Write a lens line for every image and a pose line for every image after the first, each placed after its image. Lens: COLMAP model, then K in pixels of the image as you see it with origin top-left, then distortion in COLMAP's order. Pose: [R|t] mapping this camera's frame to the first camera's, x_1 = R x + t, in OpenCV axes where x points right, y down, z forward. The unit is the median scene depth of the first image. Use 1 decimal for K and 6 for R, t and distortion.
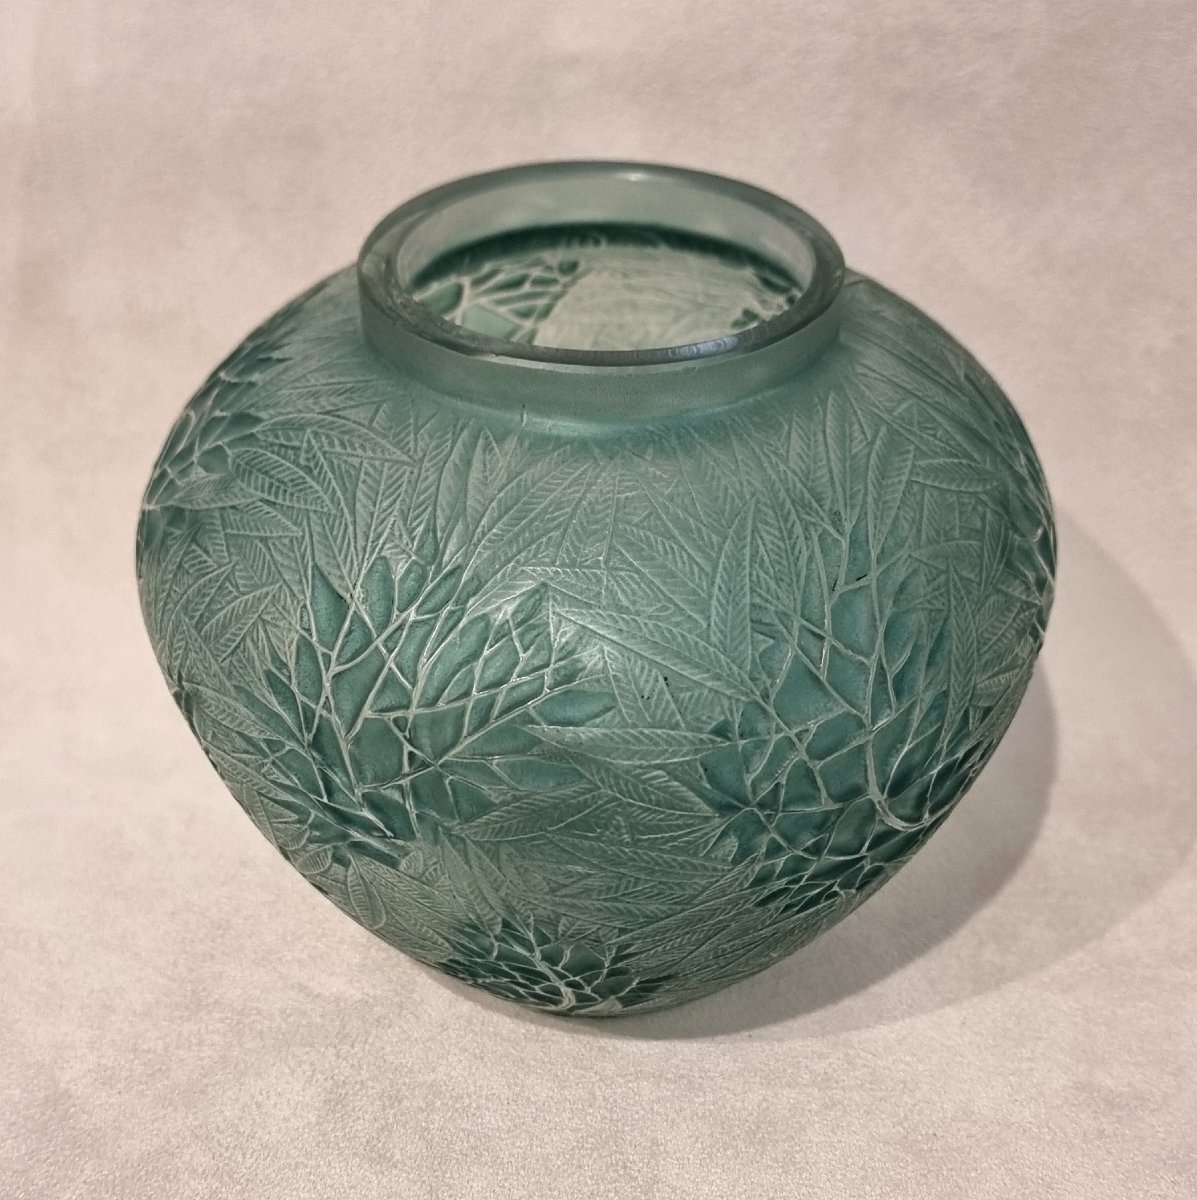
lens RADIAL K [[1946.9, 0, 589.5], [0, 1946.9, 589.0], [0, 0, 1]] dist [0.118856, 0.000000]
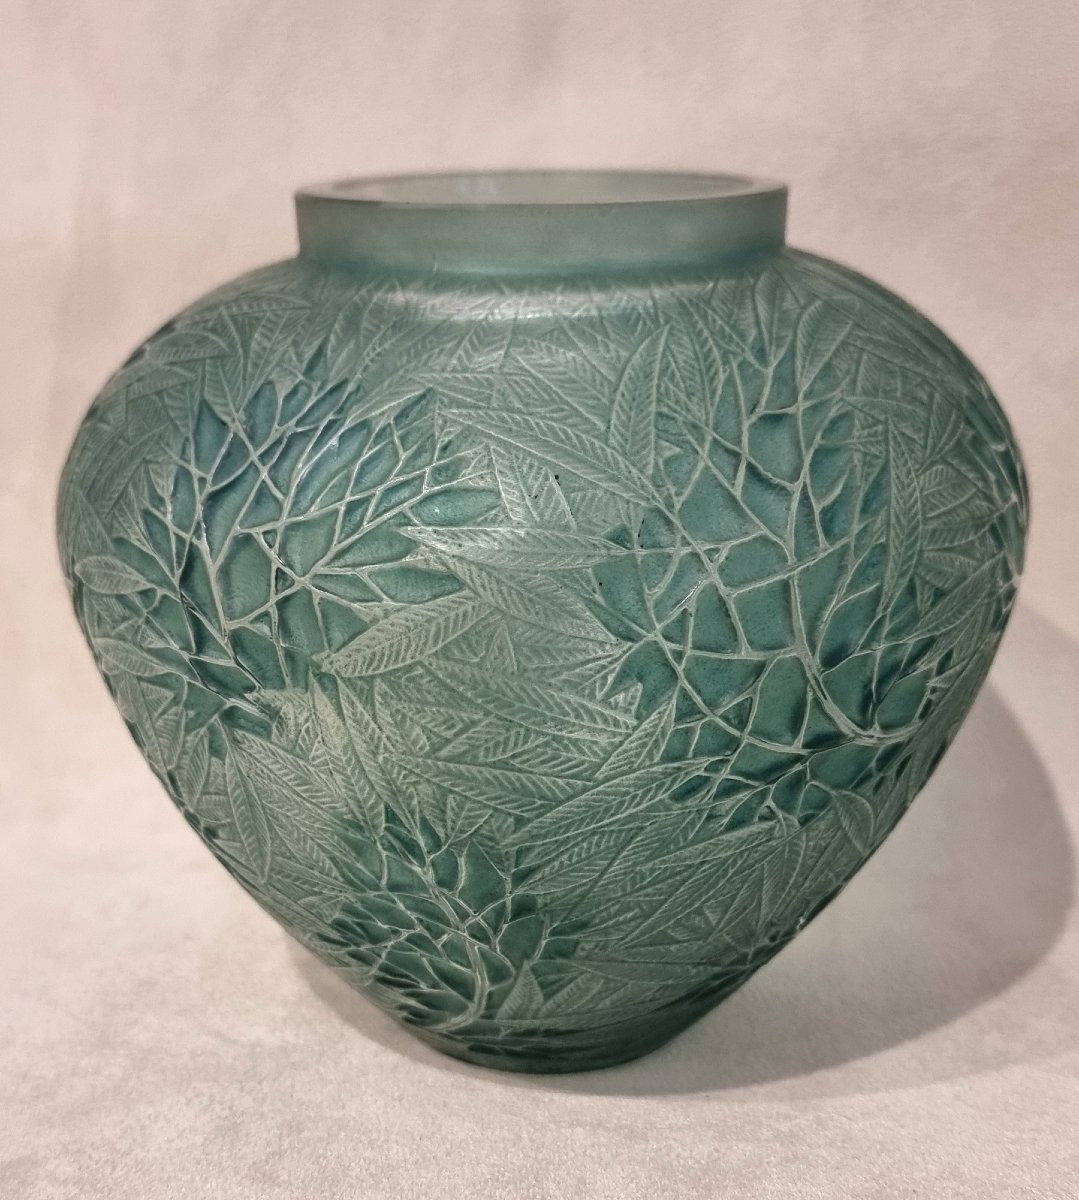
lens RADIAL K [[1754.9, 0, 536.3], [0, 1754.9, 626.4], [0, 0, 1]] dist [0.086898, 0.000000]
pose [[0.994479, 0.014018, -0.103991, 0.109981], [-0.042854, 0.958880, -0.280556, 0.325001], [0.095782, 0.283464, 0.954188, 0.232694]]
